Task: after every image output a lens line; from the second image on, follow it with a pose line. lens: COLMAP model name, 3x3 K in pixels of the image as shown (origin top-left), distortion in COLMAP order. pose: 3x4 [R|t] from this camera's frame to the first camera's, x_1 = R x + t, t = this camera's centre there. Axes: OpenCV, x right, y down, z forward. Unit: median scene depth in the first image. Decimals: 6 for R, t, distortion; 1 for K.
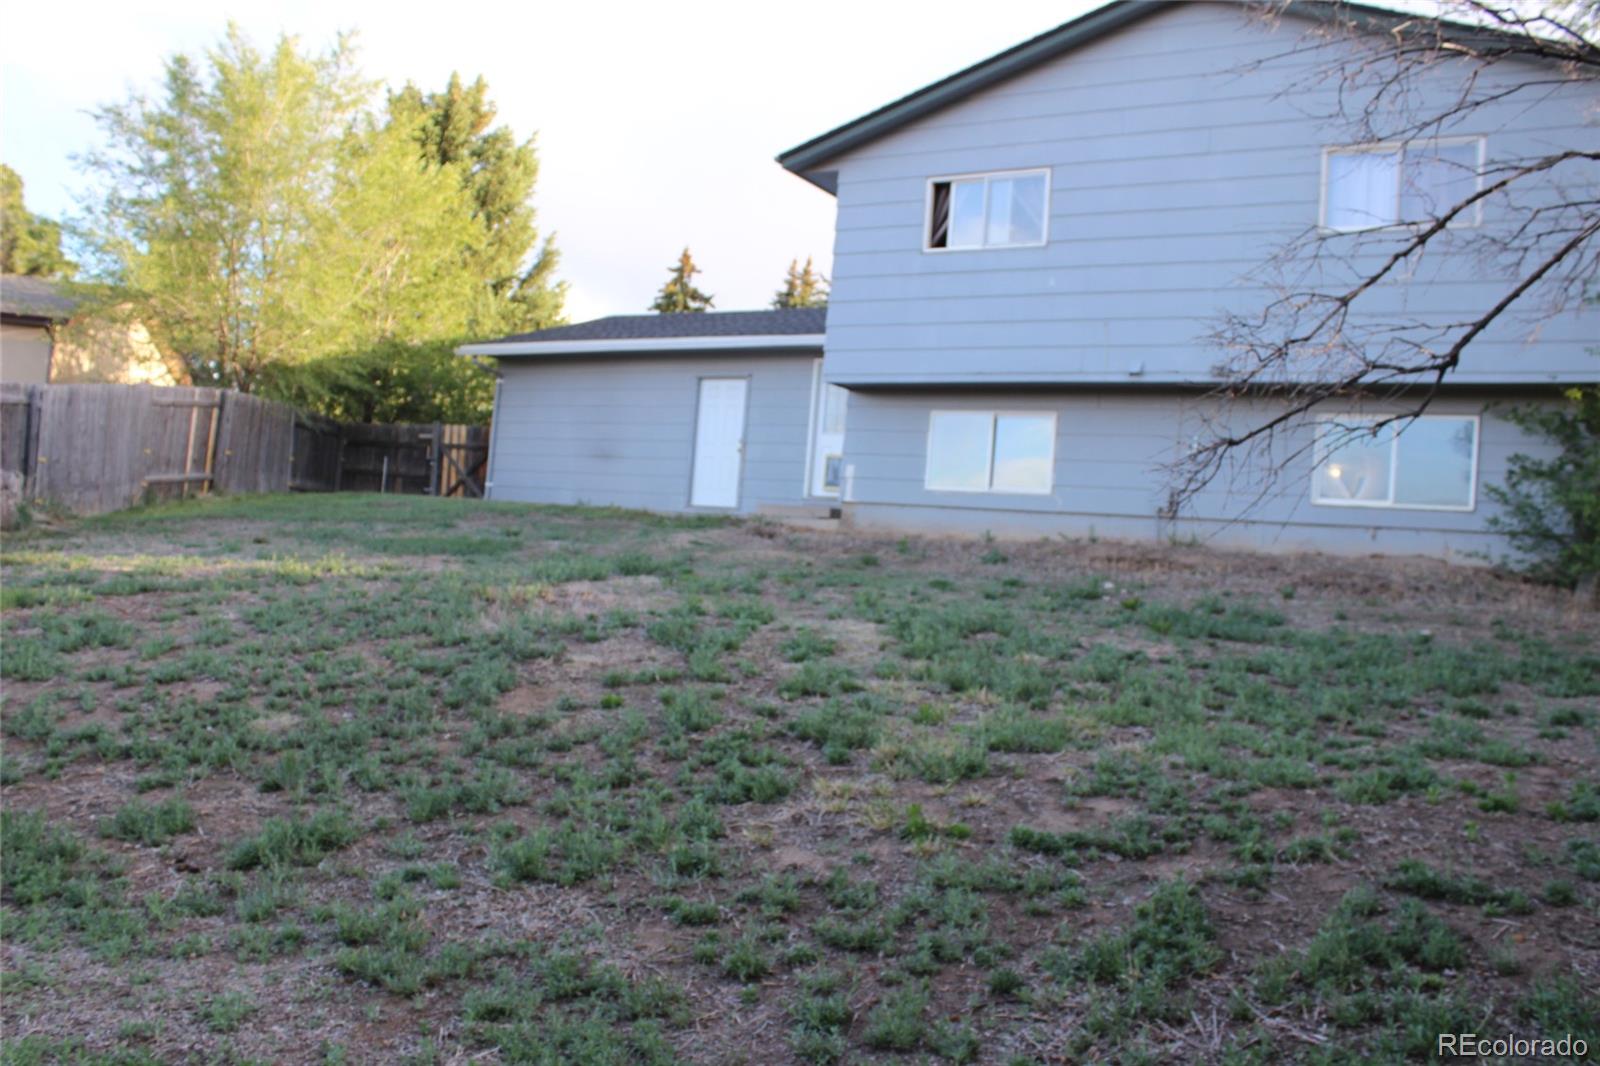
lens RADIAL K [[1434.8, 0, 800.0], [0, 1434.8, 533.0], [0, 0, 1]] dist [-0.126892, 0.195612]
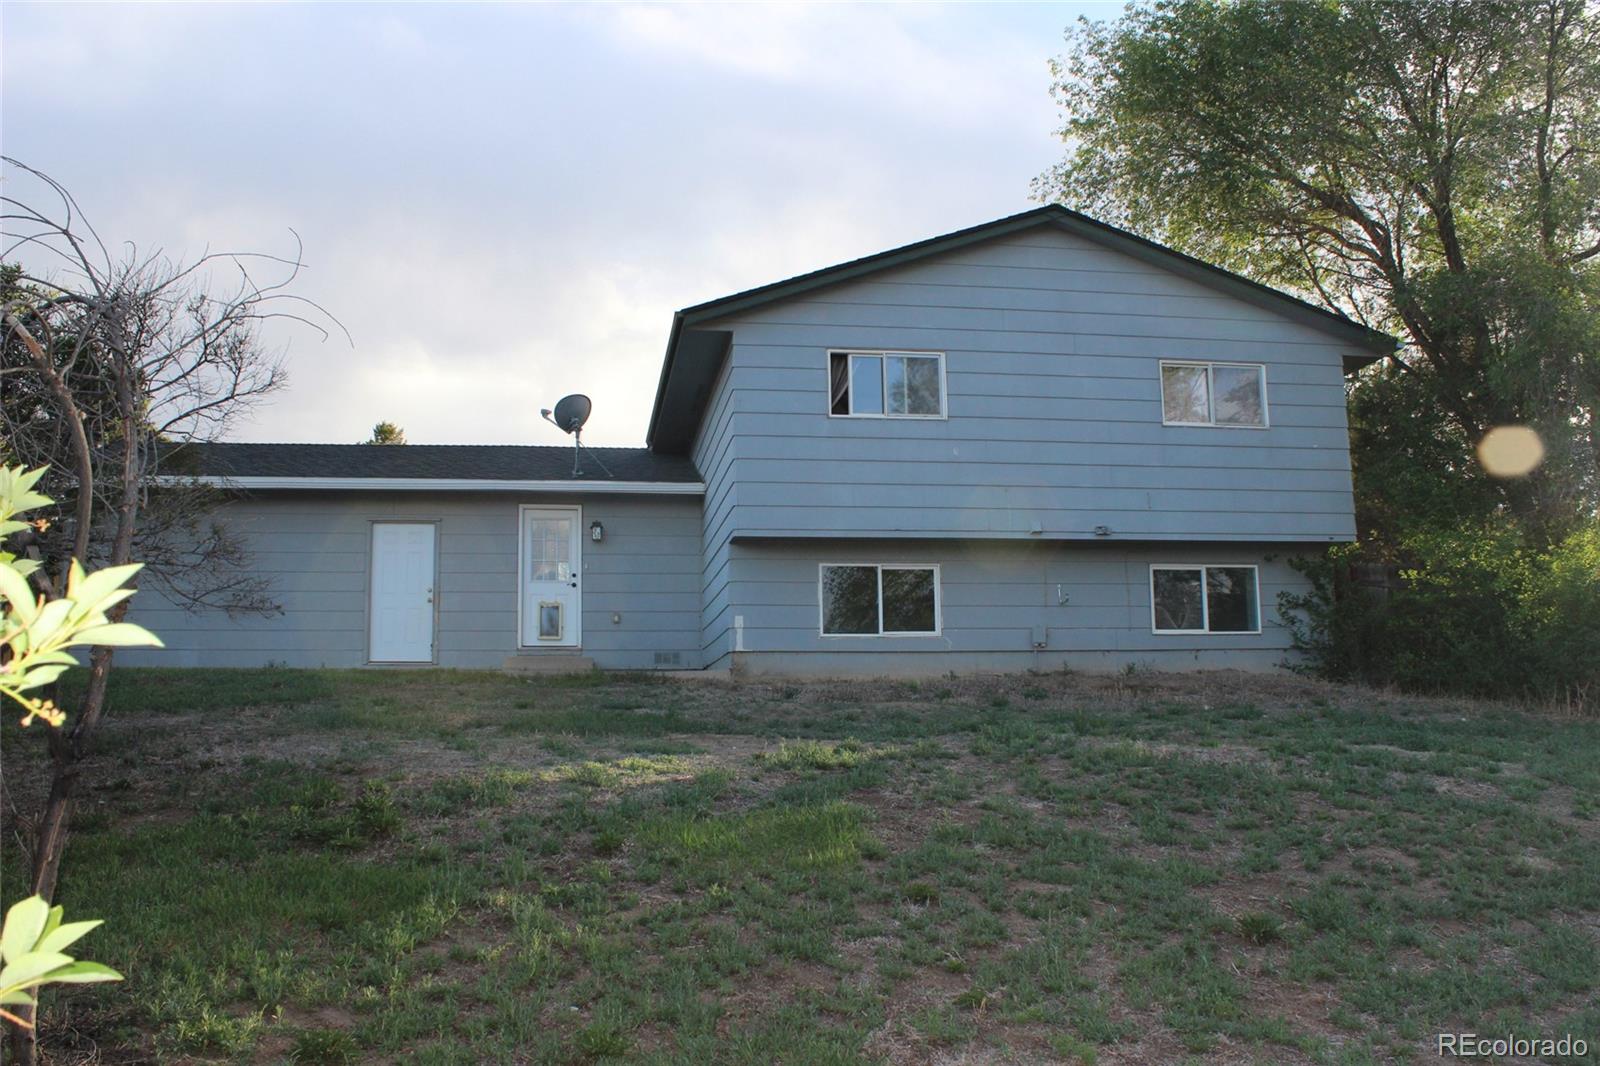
lens RADIAL K [[1434.8, 0, 800.0], [0, 1434.8, 533.0], [0, 0, 1]] dist [-0.126892, 0.195612]
pose [[0.735274, 0.001856, 0.677767, -0.661749], [0.053820, 0.996679, -0.061115, -0.043865], [-0.675629, 0.081414, 0.732733, 0.227576]]
